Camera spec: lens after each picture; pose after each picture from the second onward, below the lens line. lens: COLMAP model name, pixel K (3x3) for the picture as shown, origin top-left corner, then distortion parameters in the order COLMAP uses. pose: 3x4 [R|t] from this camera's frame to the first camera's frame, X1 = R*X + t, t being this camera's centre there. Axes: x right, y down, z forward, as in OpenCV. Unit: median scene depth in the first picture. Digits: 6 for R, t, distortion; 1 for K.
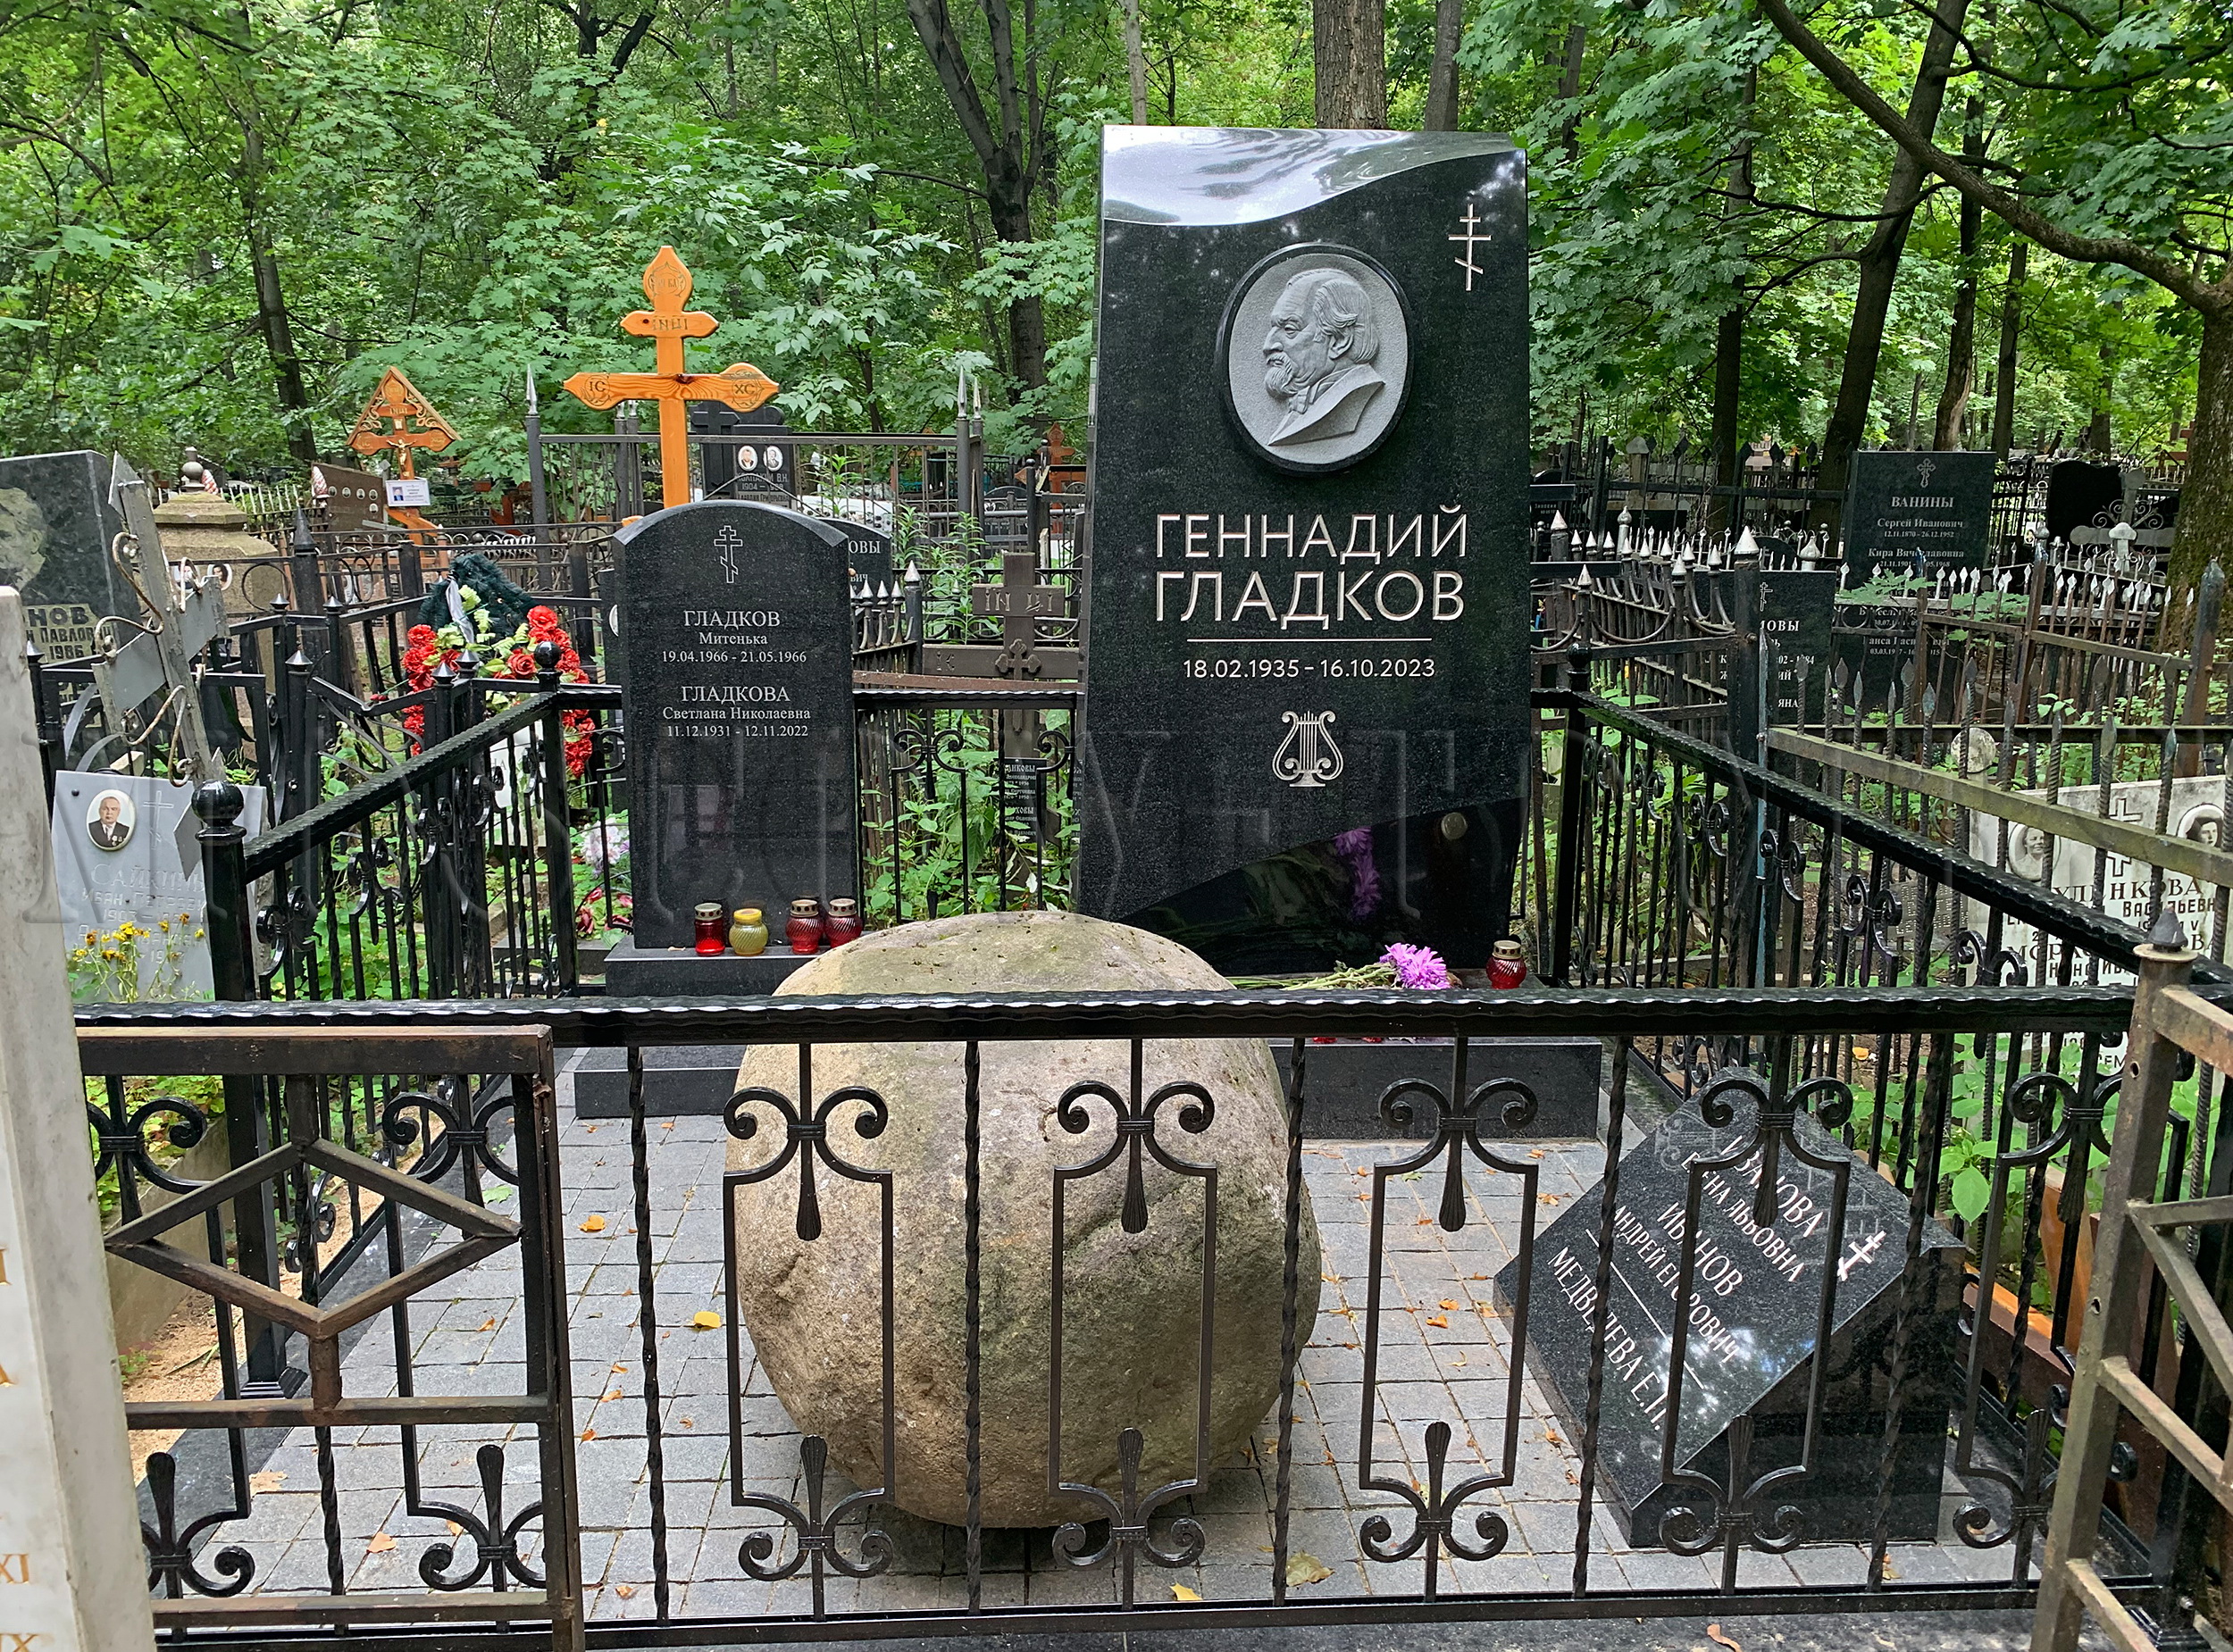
lens RADIAL K [[1740.7, 0, 1116.5], [0, 1740.7, 826.0], [0, 0, 1]] dist [0.228681, -0.511562]
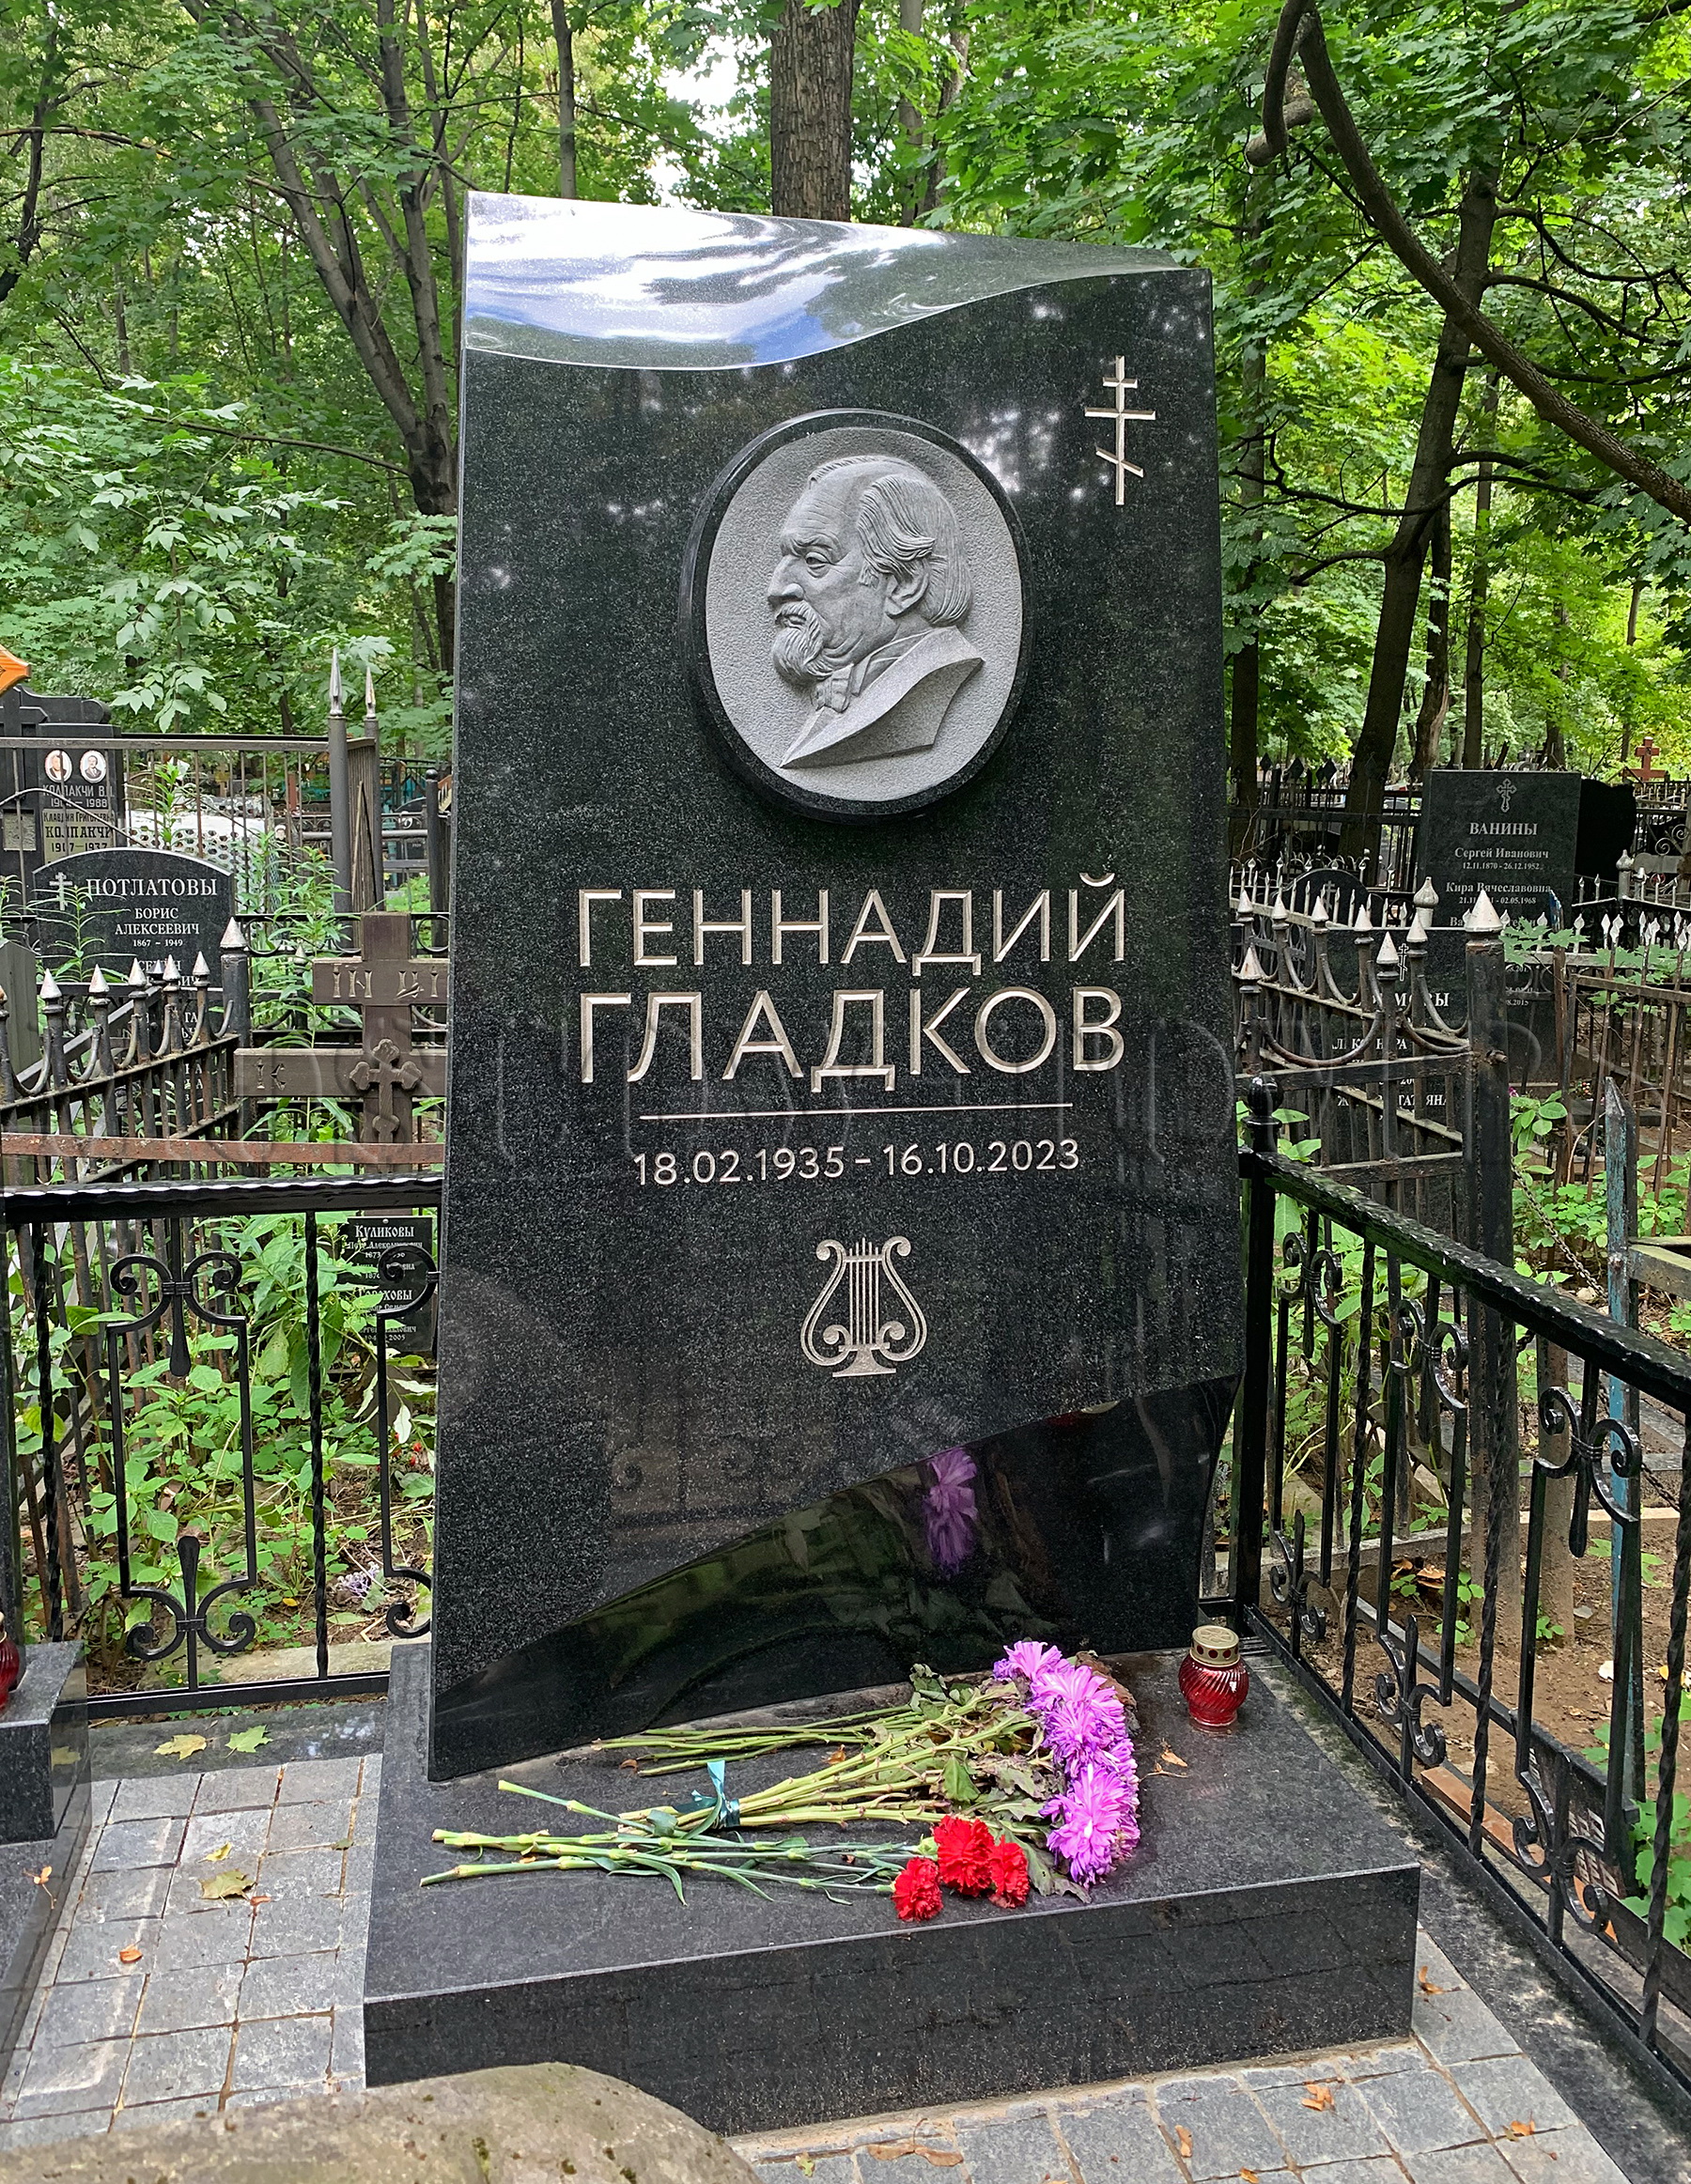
lens RADIAL K [[1811.0, 0, 847.0], [0, 1811.0, 1018.3], [0, 0, 1]] dist [0.112138, -0.003563]
pose [[0.989265, -0.015031, 0.145359, 0.022666], [0.024786, 0.997543, -0.065533, -0.098367], [-0.144017, 0.068432, 0.987206, 0.433659]]
